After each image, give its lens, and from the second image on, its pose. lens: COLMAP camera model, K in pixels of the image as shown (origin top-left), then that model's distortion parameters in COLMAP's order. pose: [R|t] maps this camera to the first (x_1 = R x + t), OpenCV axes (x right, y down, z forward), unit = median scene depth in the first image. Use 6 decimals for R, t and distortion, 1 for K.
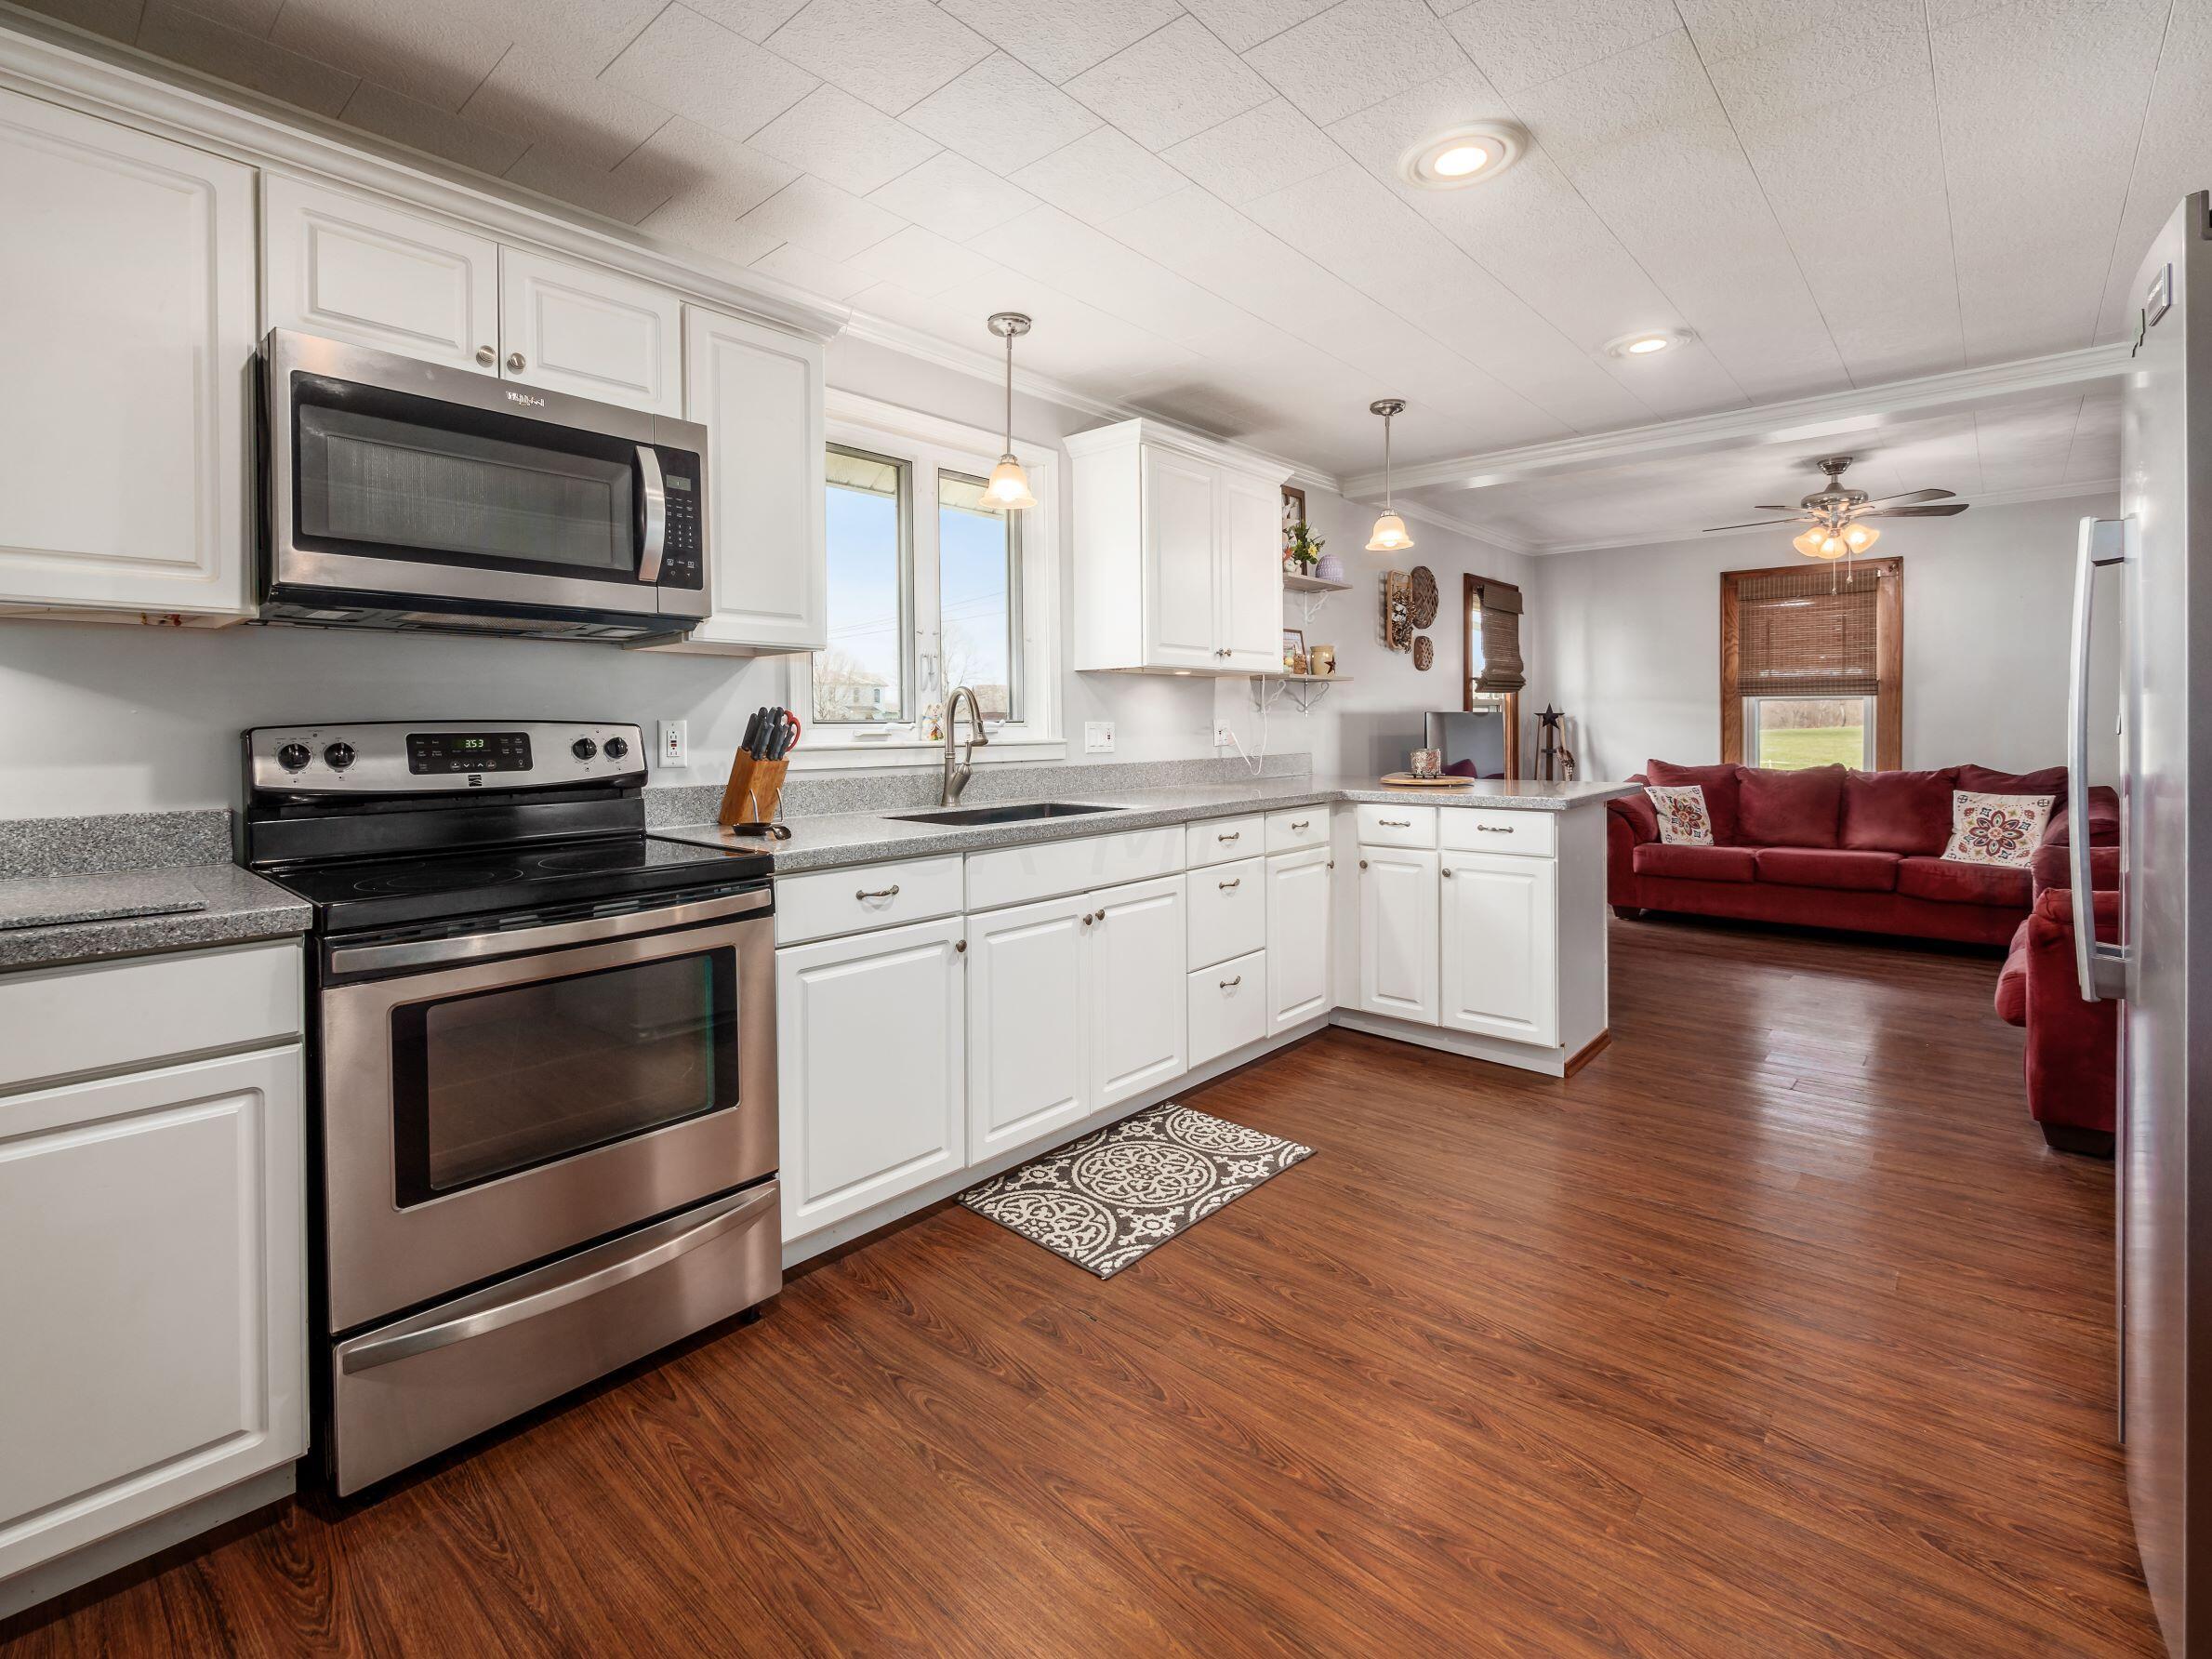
lens RADIAL K [[1037.1, 0, 1027.9], [0, 1037.1, 748.9], [0, 0, 1]] dist [0.001689, -0.002964]
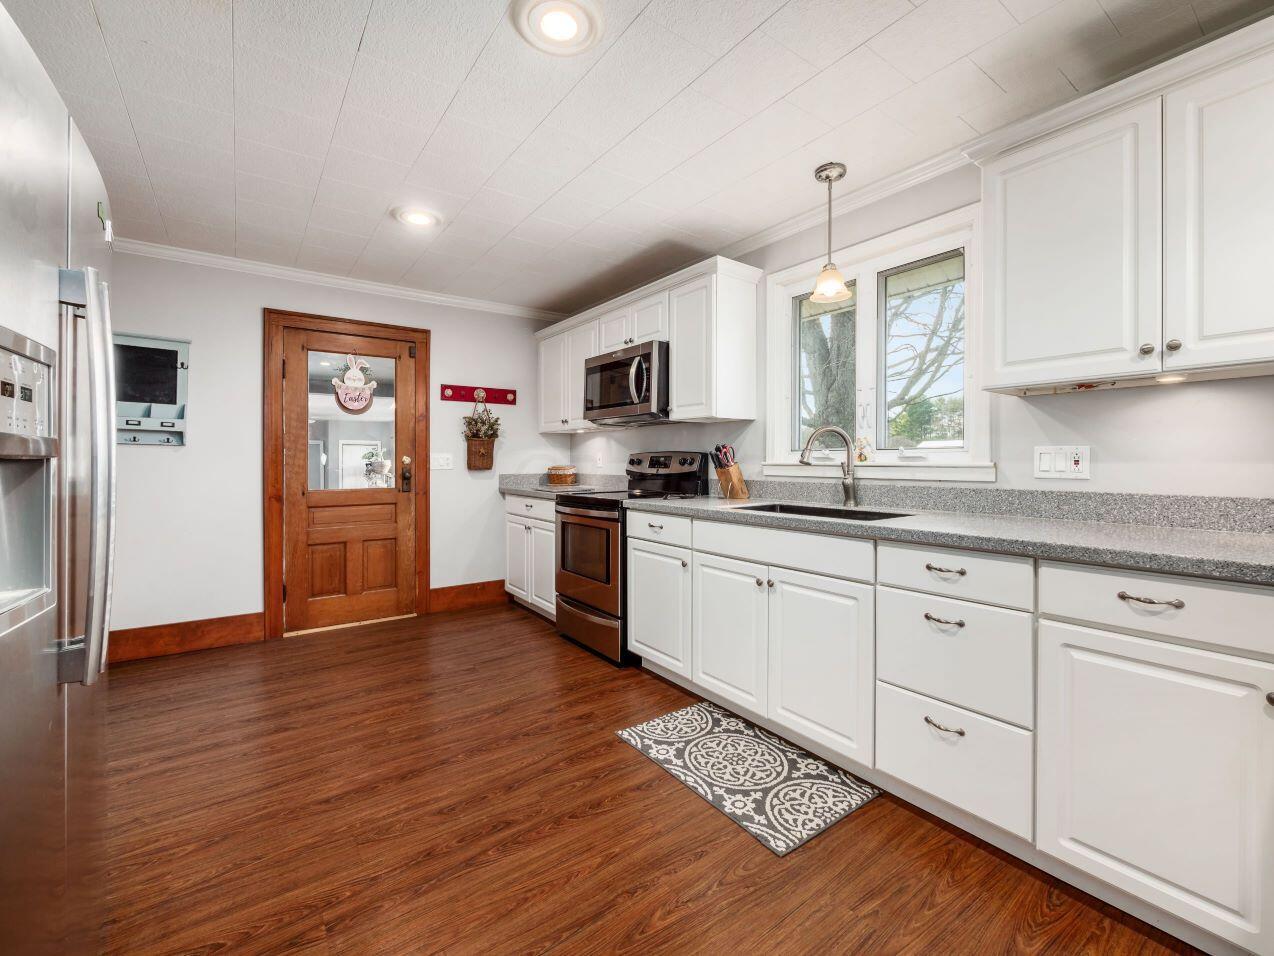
lens RADIAL K [[542.6, 0, 639.6], [0, 542.6, 466.5], [0, 0, 1]] dist [-0.011151, 0.000982]
pose [[-0.177042, 0.023859, -0.983914, 0.481724], [-0.017255, 0.999477, 0.027341, -0.011379], [0.984052, 0.021818, -0.176538, 0.548258]]
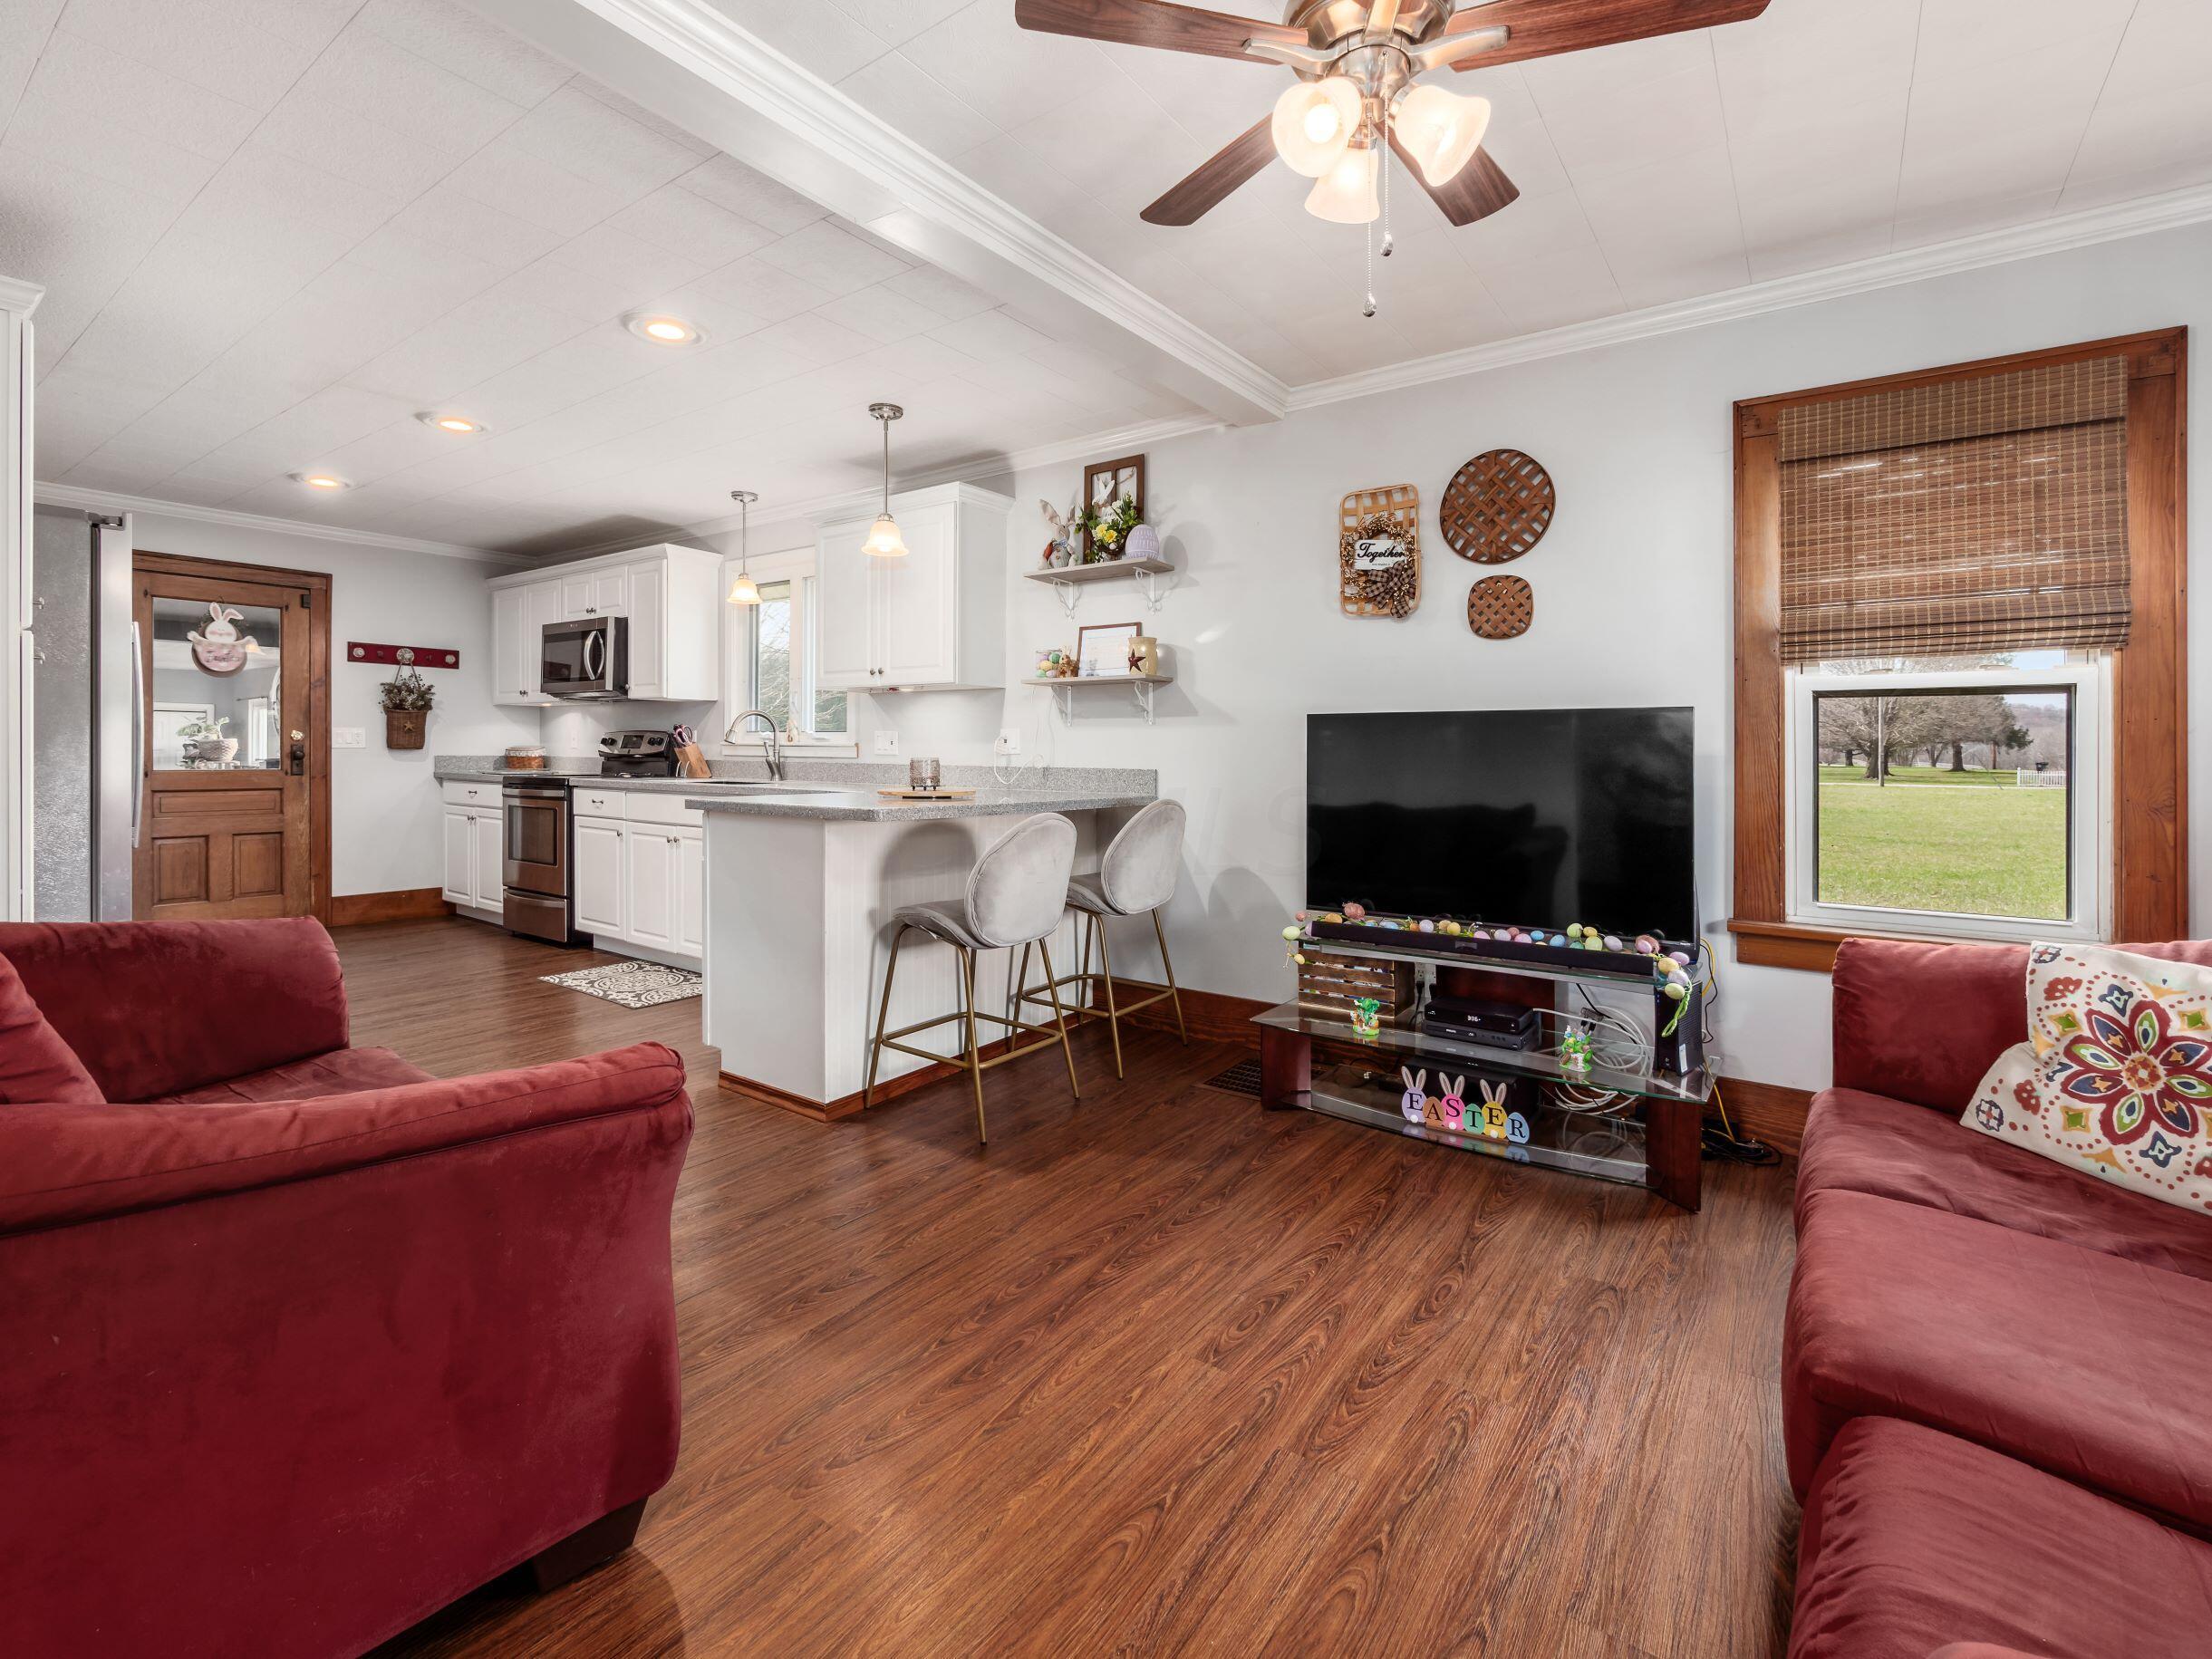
lens RADIAL K [[1036.9, 0, 1148.2], [0, 1036.9, 780.0], [0, 0, 1]] dist [0.001689, -0.002964]
pose [[0.139123, 0.037639, -0.989560, 1.108869], [-0.034016, 0.998869, 0.033211, -0.015125], [0.989691, 0.029040, 0.140246, 0.892983]]
